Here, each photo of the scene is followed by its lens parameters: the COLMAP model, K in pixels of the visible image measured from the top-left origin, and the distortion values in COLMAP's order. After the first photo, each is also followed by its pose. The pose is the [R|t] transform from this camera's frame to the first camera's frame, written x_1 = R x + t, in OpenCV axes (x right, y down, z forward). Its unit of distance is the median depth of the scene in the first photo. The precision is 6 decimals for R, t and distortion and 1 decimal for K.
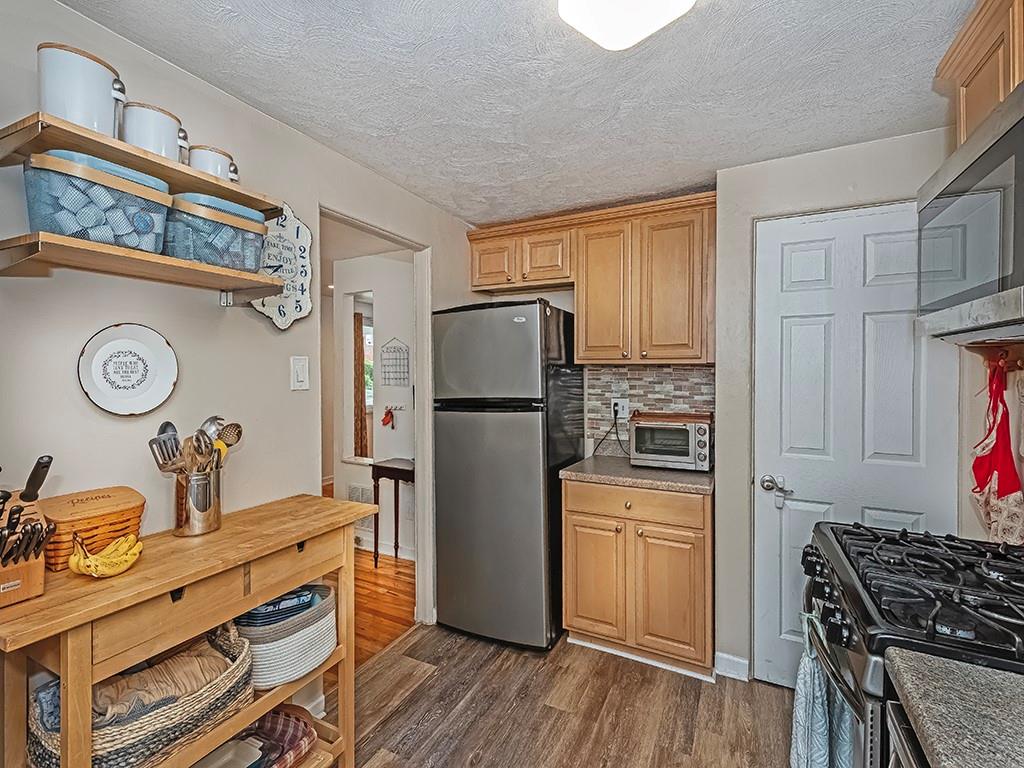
lens RADIAL K [[456.8, 0, 515.0], [0, 456.8, 376.9], [0, 0, 1]] dist [0.003994, -0.000231]
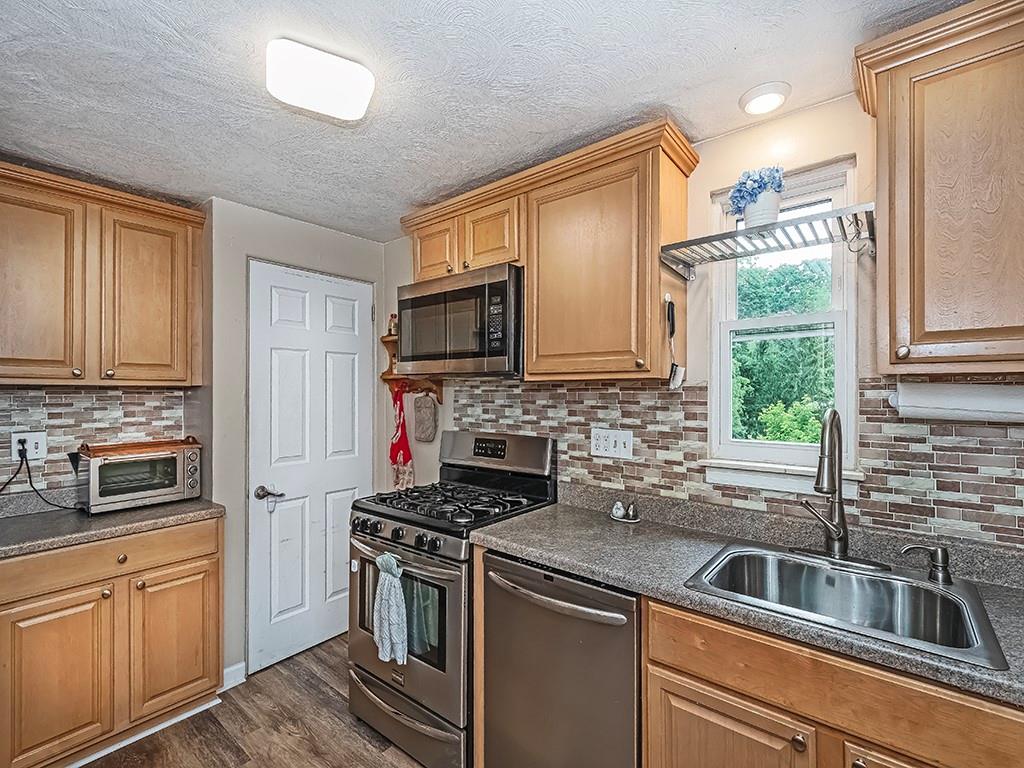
lens RADIAL K [[462.9, 0, 516.0], [0, 462.9, 390.9], [0, 0, 1]] dist [0.000522, -0.000228]
pose [[0.218700, 0.001139, 0.975792, -0.405645], [0.011706, 0.999924, -0.003791, -0.008182], [-0.975722, 0.012252, 0.218670, 0.124956]]
